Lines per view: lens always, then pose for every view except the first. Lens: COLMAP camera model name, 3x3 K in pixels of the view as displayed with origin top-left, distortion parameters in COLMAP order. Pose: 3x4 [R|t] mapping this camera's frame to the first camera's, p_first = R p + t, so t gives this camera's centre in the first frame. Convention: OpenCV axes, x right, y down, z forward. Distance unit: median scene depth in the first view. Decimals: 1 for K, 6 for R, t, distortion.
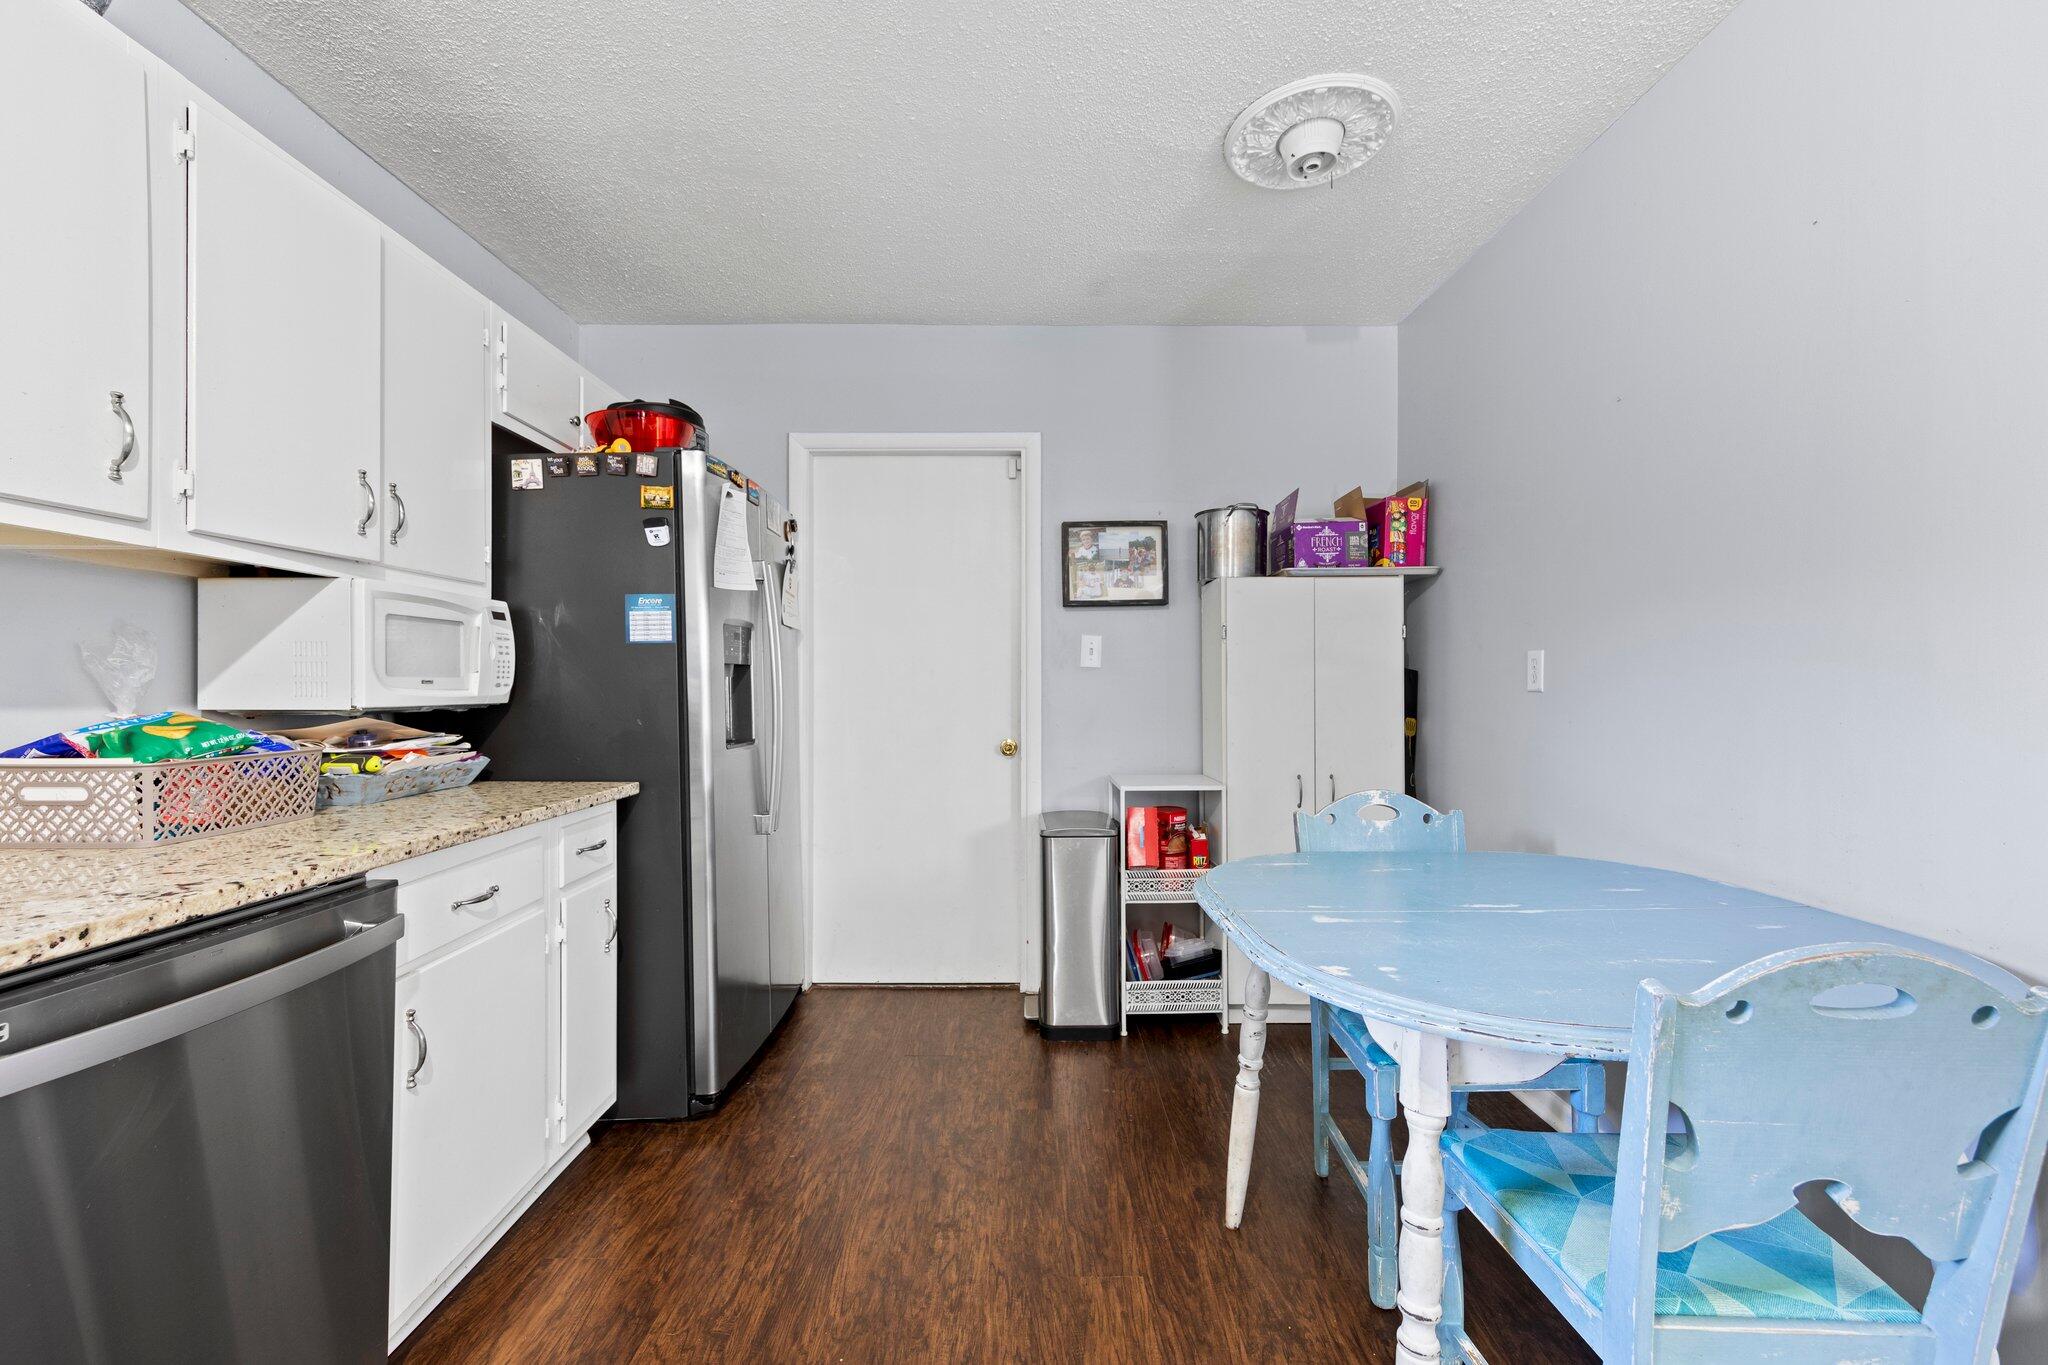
lens RADIAL K [[852.2, 0, 1024.0], [0, 852.2, 682.5], [0, 0, 1]] dist [0.001776, -0.000175]
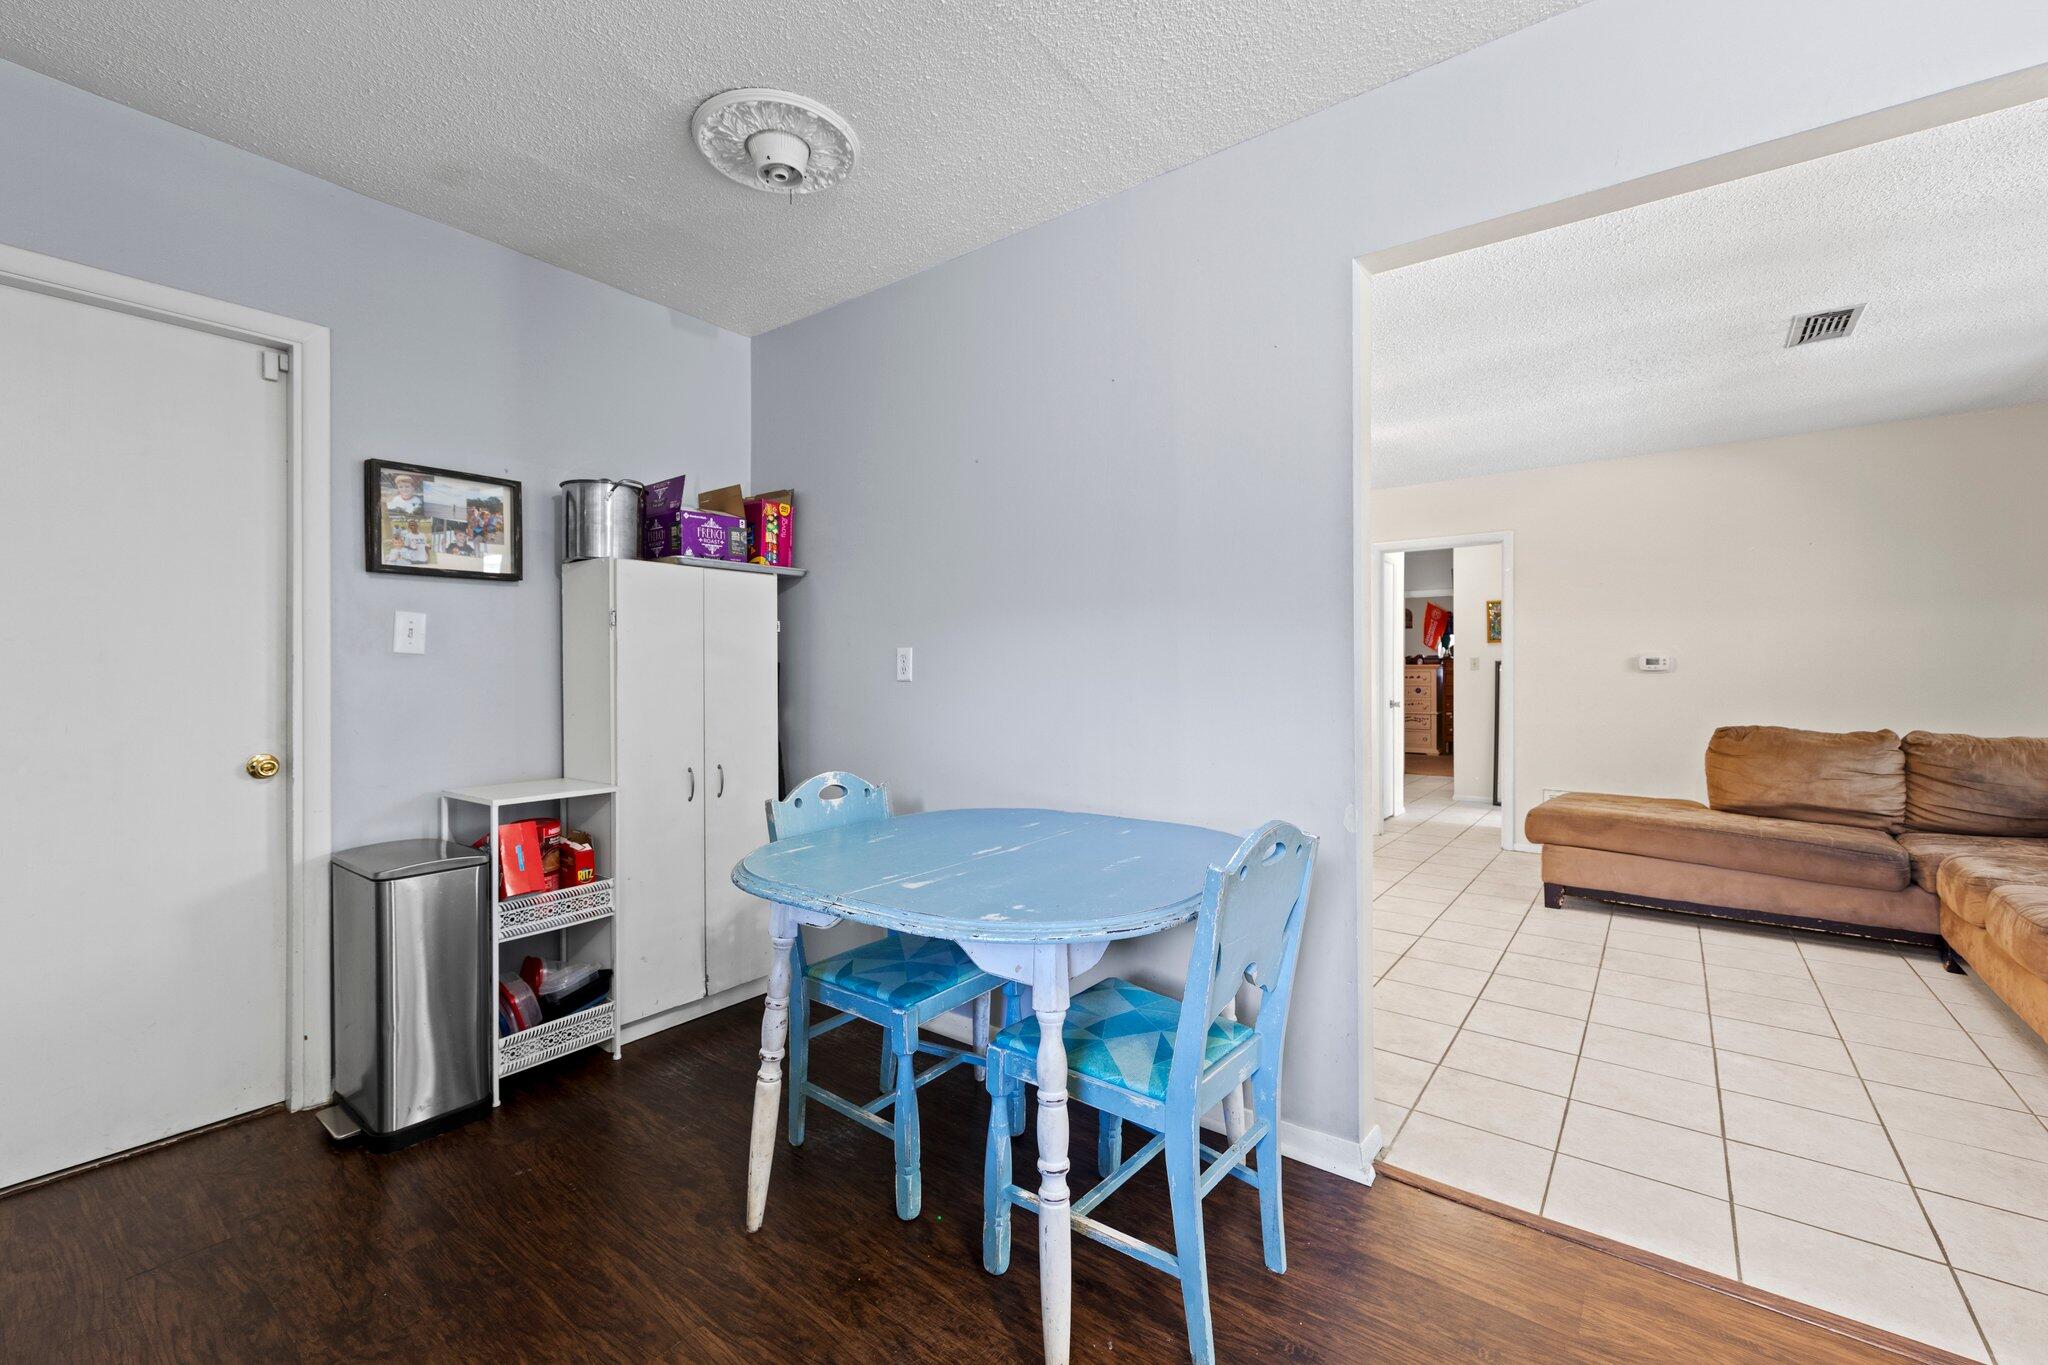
lens RADIAL K [[849.4, 0, 1020.1], [0, 849.4, 669.2], [0, 0, 1]] dist [0.002492, 0.000114]
pose [[0.606737, 0.005634, 0.794882, -0.225165], [-0.001244, 0.999980, -0.006138, 0.000598], [-0.794901, 0.002735, 0.606733, 0.105418]]
